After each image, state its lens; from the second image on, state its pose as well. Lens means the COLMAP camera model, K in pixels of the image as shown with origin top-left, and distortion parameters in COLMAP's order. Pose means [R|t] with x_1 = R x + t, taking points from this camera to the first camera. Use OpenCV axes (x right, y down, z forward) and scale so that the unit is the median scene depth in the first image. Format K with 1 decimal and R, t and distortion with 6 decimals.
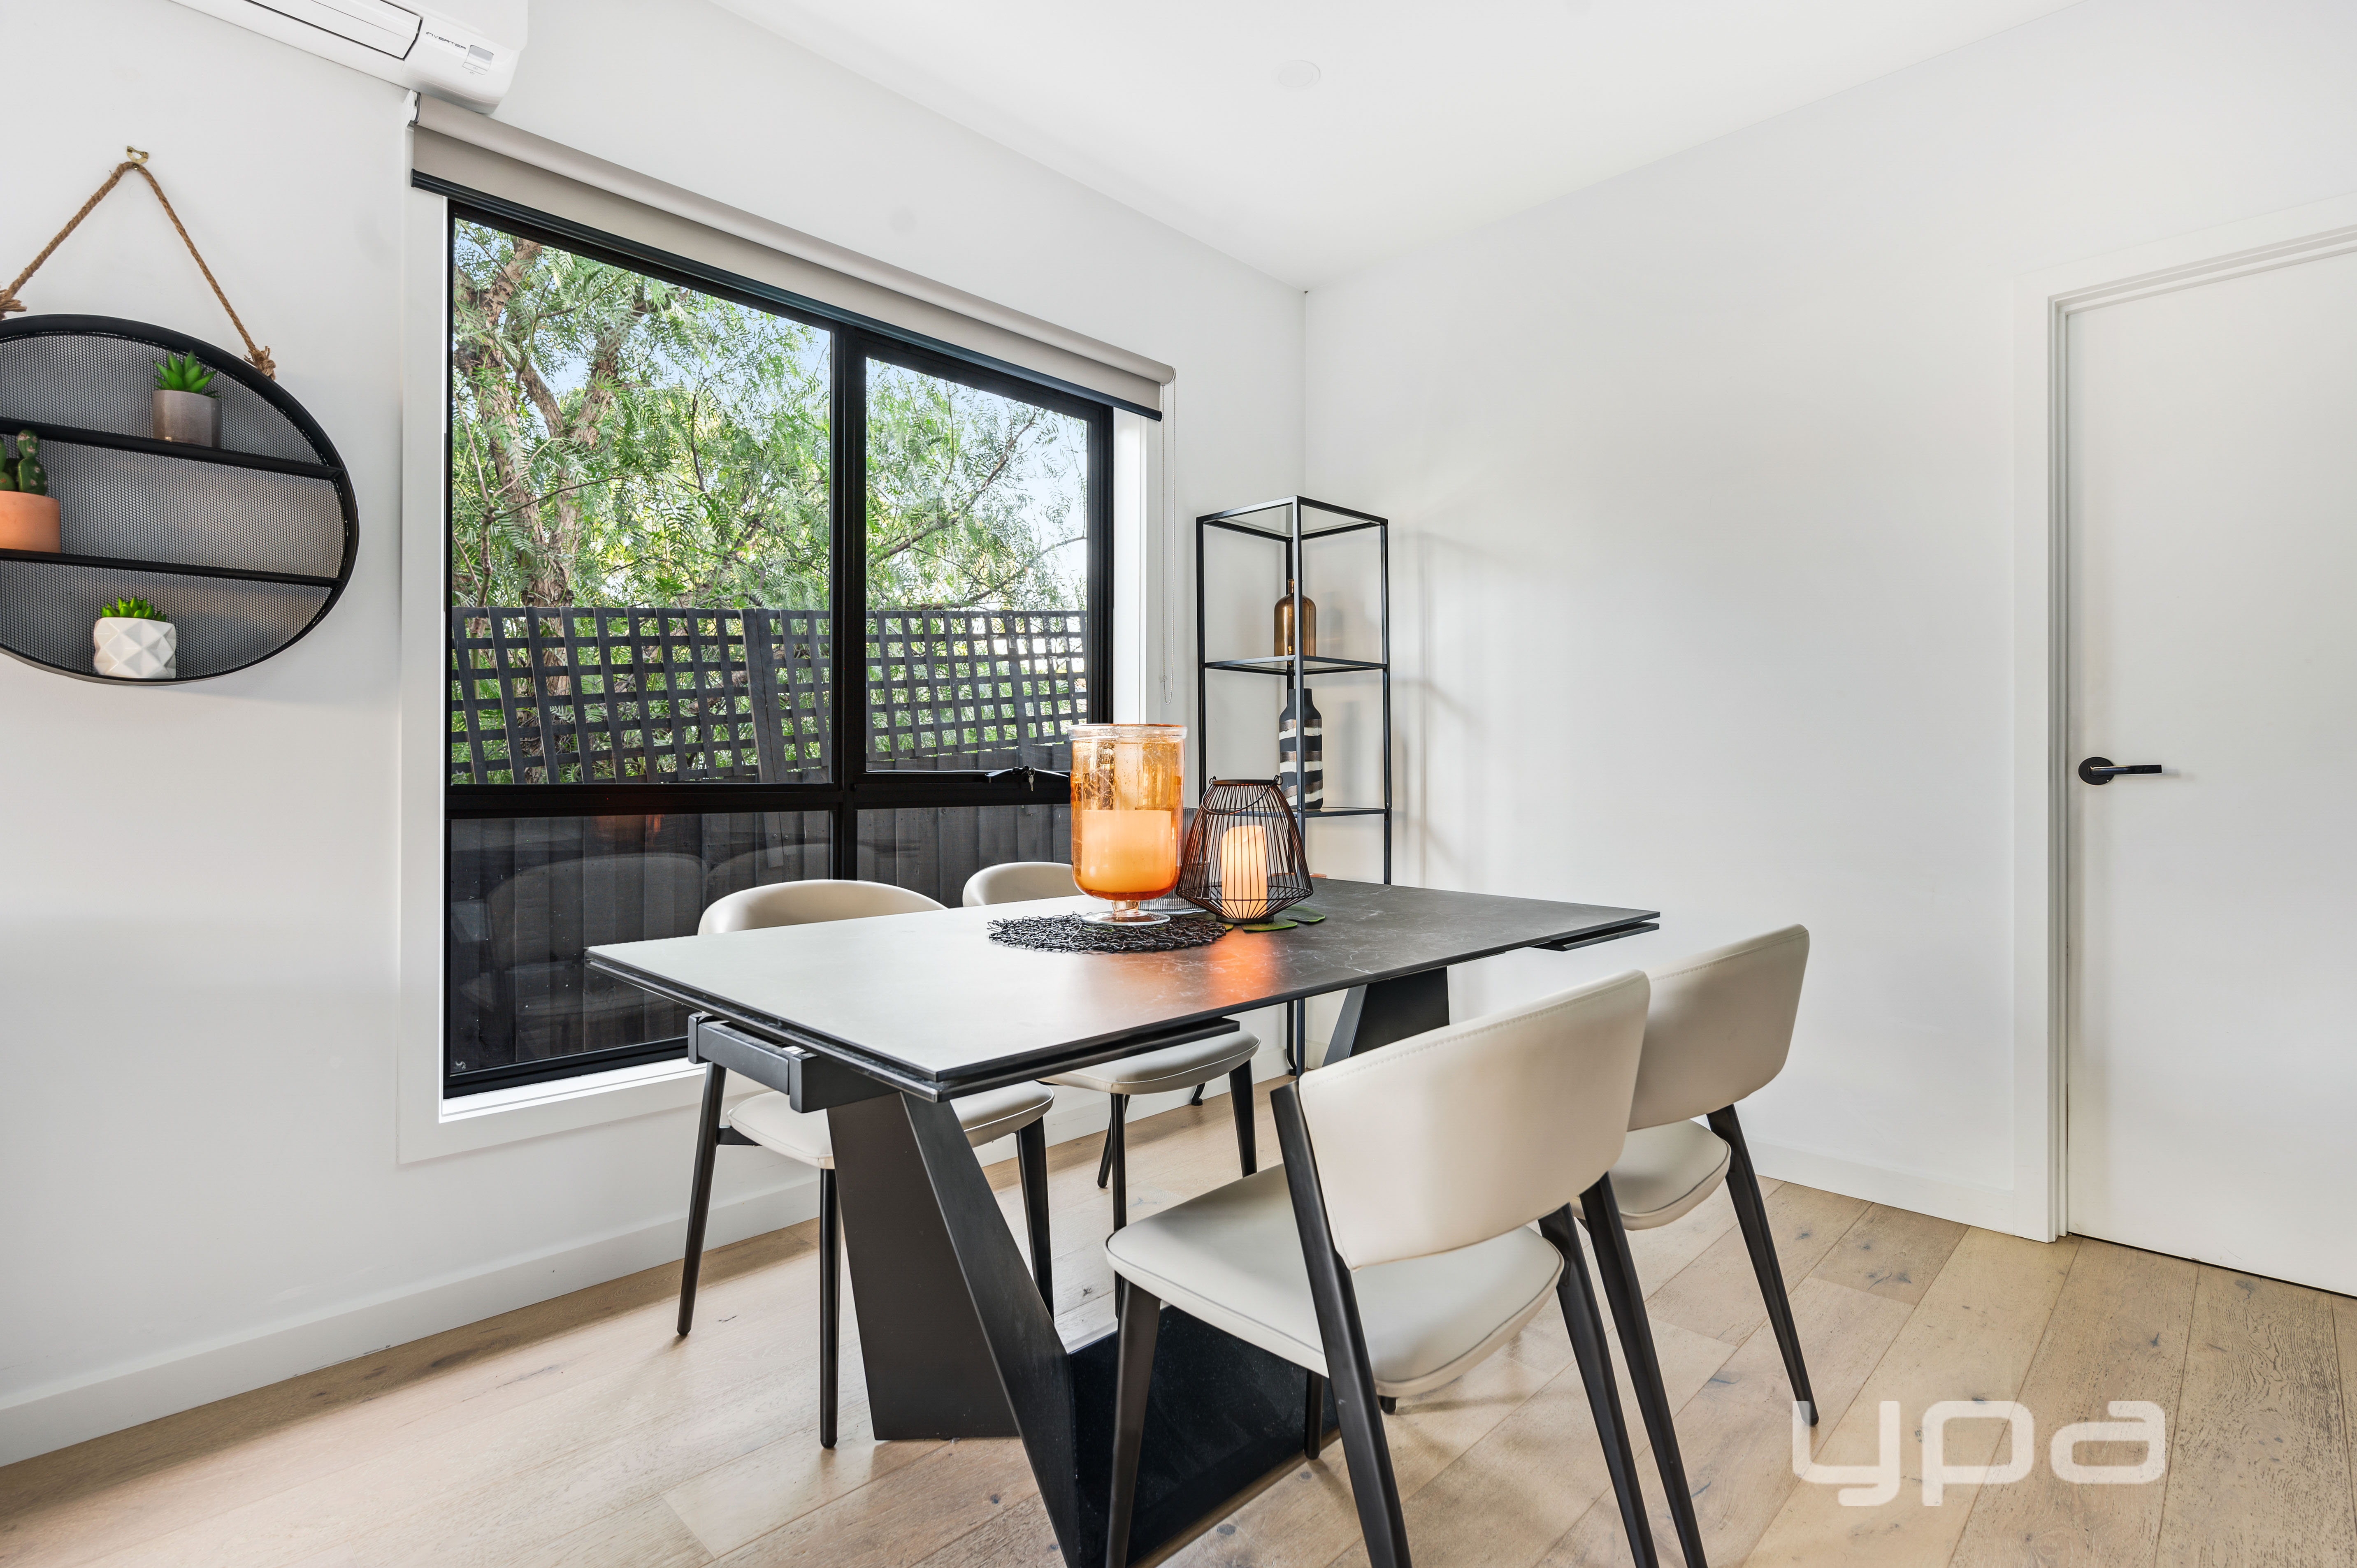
lens RADIAL K [[1103.2, 0, 1159.6], [0, 1103.2, 773.1], [0, 0, 1]] dist [-0.014546, 0.002449]
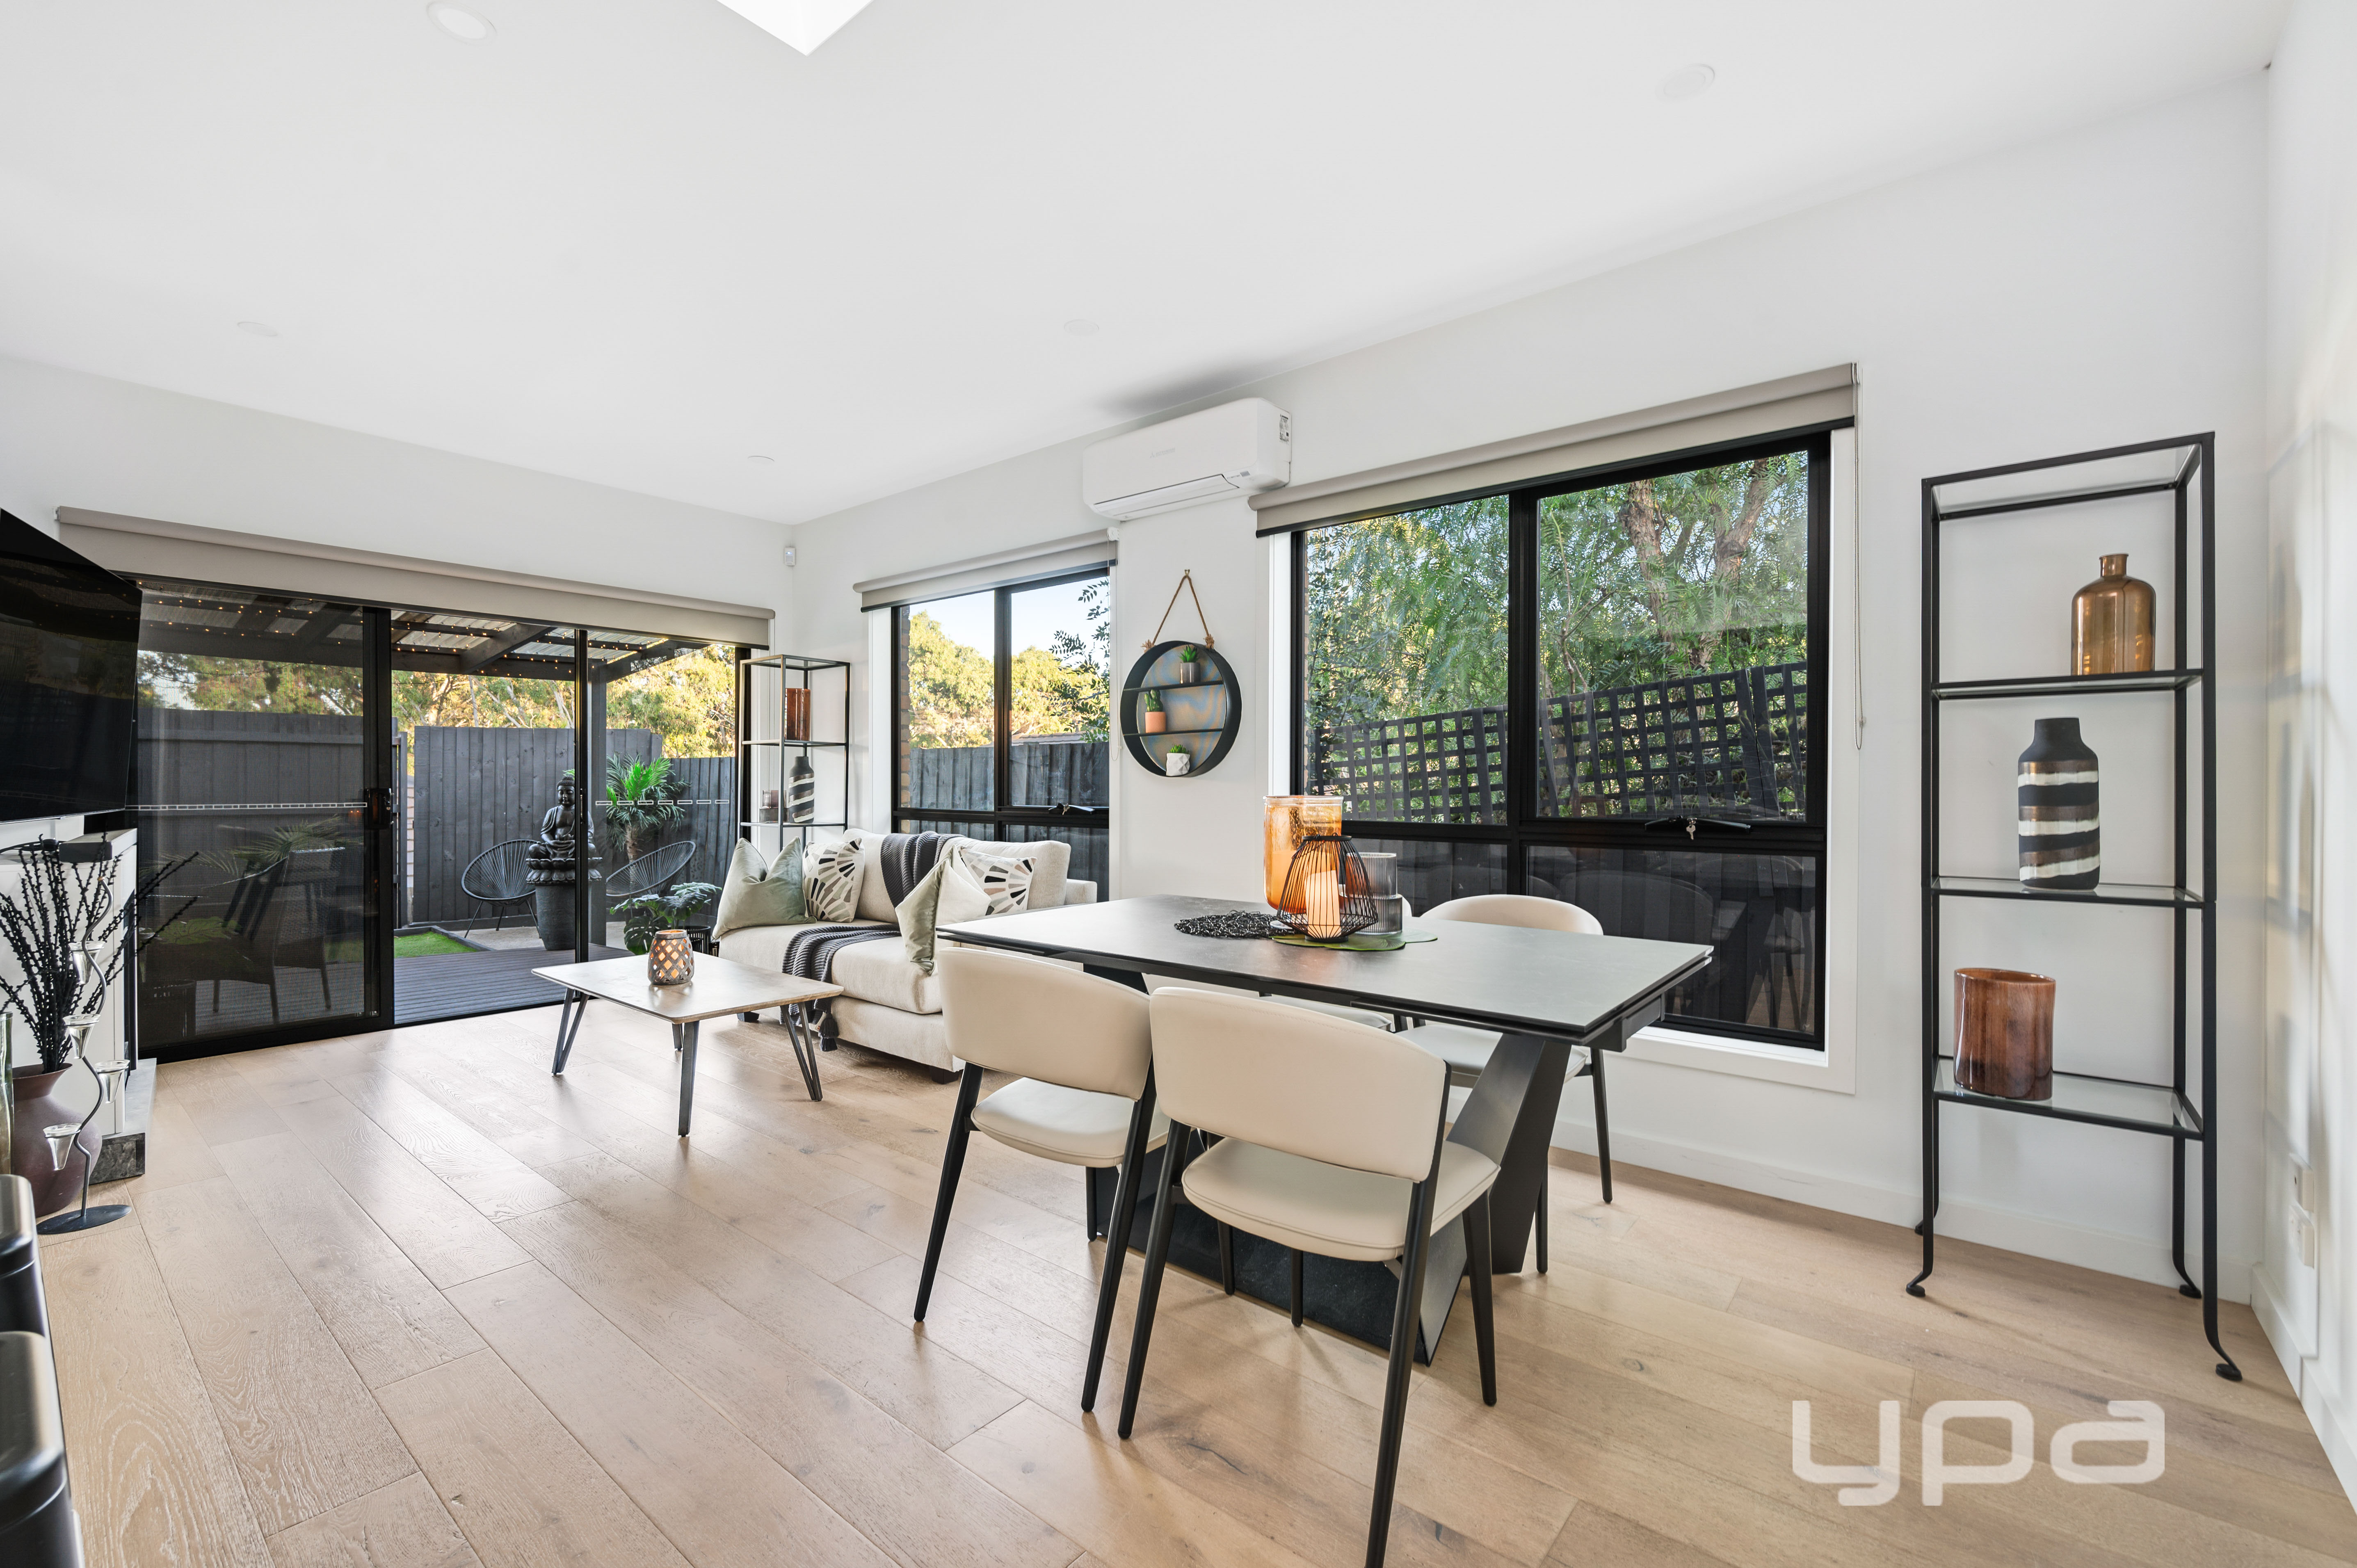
lens RADIAL K [[994.9, 0, 1193.6], [0, 994.9, 790.4], [0, 0, 1]] dist [-0.004689, -0.000080]
pose [[0.105816, 0.006895, -0.994362, 1.052918], [-0.003558, 0.999972, 0.006555, -0.048729], [0.994379, 0.002844, 0.105838, 0.572571]]
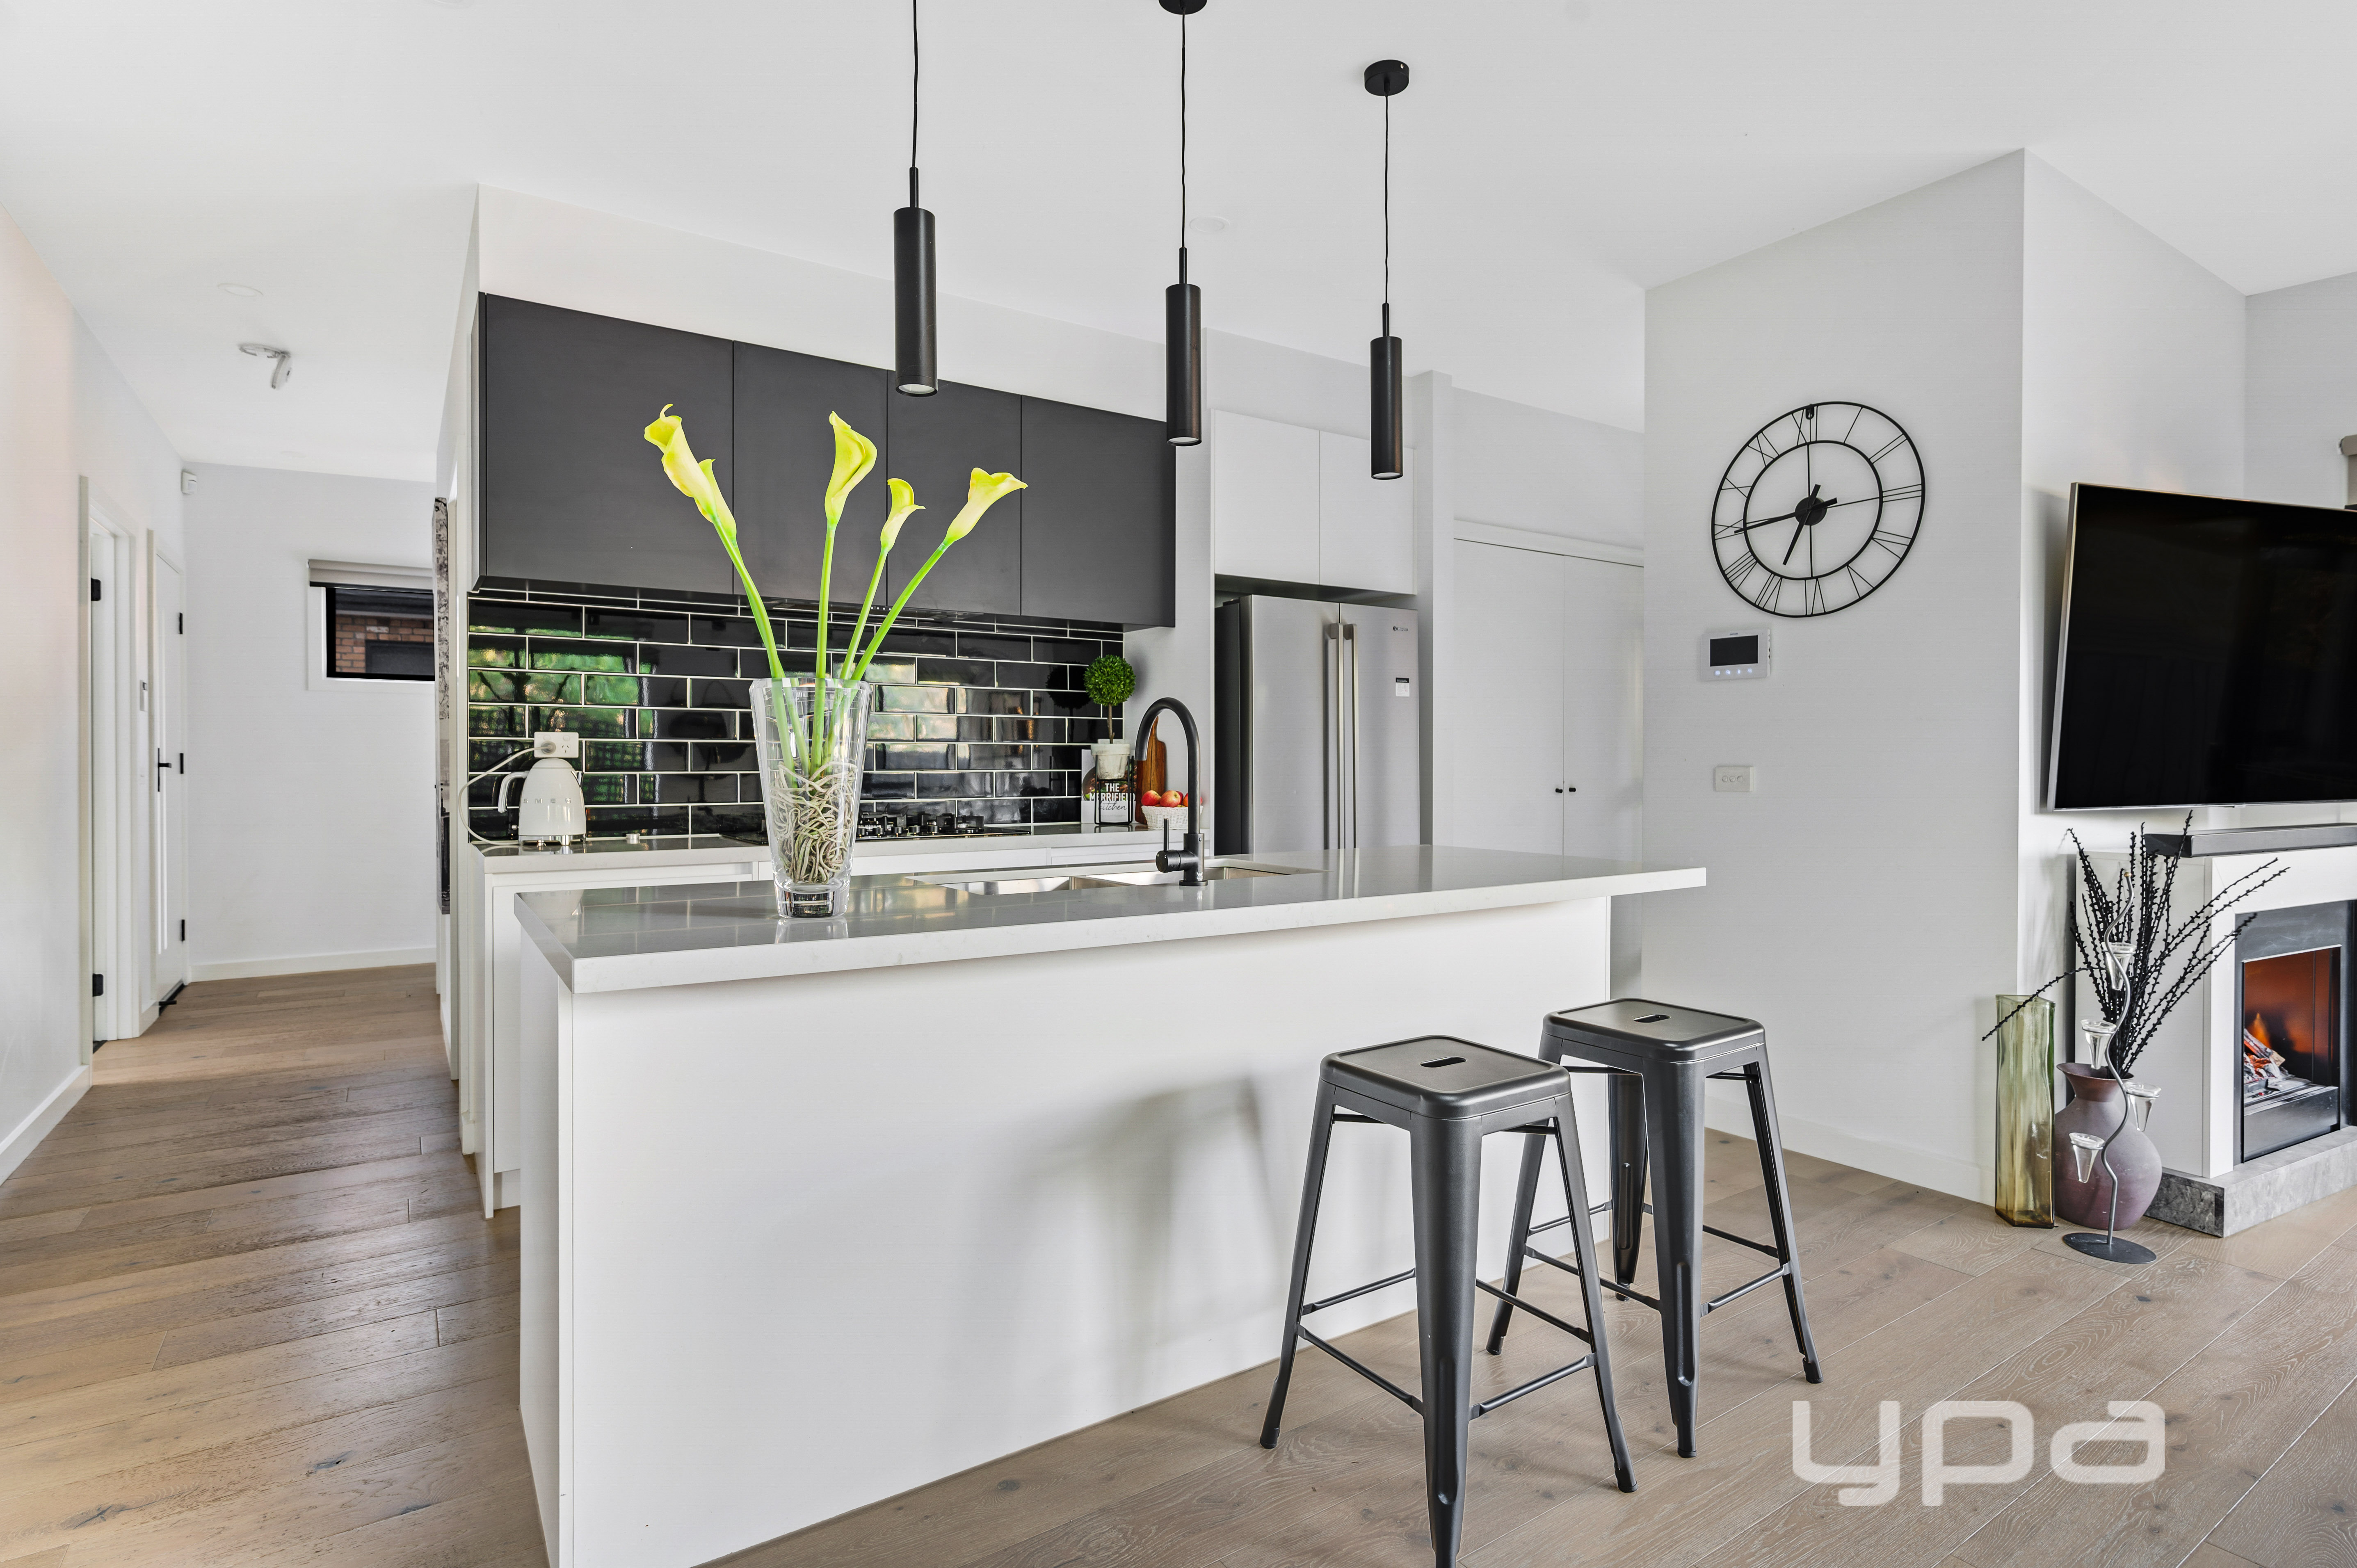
lens RADIAL K [[1180.9, 0, 1162.8], [0, 1180.9, 768.1], [0, 0, 1]] dist [0.002252, -0.001023]
pose [[-0.978874, -0.002108, 0.204453, 0.528084], [-0.000307, 0.999961, 0.008839, -0.054671], [-0.204464, 0.008590, -0.978836, 0.821350]]
